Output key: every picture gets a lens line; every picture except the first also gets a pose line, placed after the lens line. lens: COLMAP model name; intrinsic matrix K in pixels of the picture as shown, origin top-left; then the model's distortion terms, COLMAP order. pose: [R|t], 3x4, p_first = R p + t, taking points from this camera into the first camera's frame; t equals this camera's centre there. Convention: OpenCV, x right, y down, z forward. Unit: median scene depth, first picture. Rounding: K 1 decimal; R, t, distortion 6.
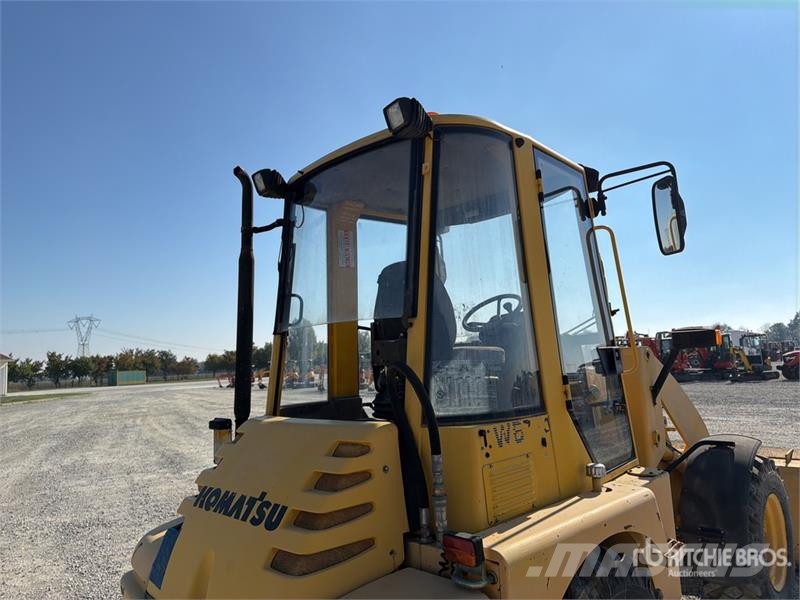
lens RADIAL K [[560.9, 0, 398.6], [0, 560.9, 292.8], [0, 0, 1]] dist [0.064466, -0.083693]
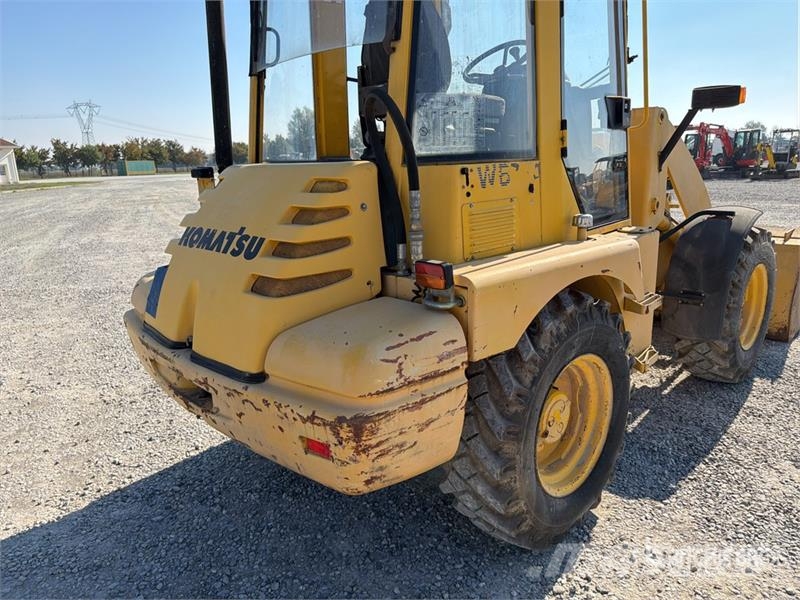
lens RADIAL K [[563.3, 0, 403.0], [0, 563.3, 302.7], [0, 0, 1]] dist [0.063177, -0.088765]
pose [[0.999698, 0.021326, -0.012203, 0.040938], [-0.015475, 0.932245, 0.361497, 0.075923], [0.019085, -0.361199, 0.932293, 0.017849]]
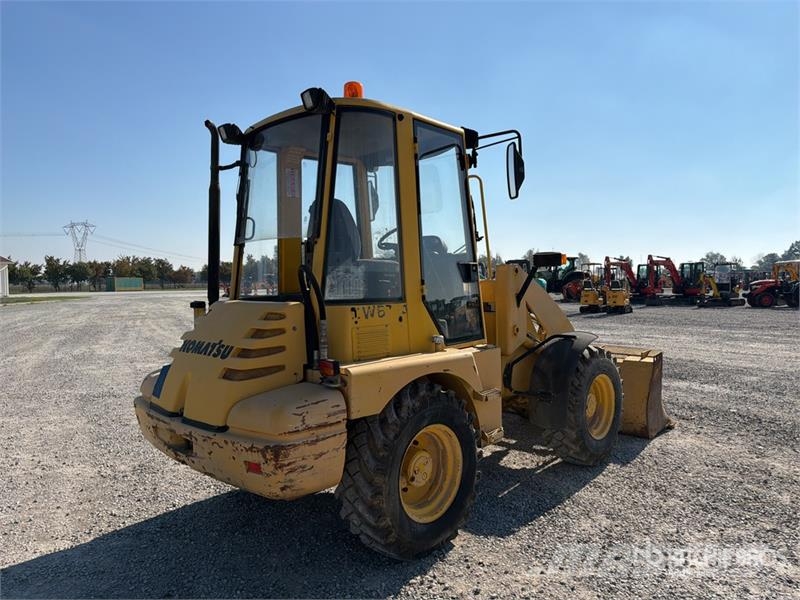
lens RADIAL K [[564.4, 0, 397.3], [0, 564.4, 302.8], [0, 0, 1]] dist [0.090821, -0.139808]
pose [[0.999349, 0.035925, 0.003455, 0.182219], [-0.036010, 0.986119, 0.162091, -0.028990], [0.002416, -0.162110, 0.986770, -0.424299]]
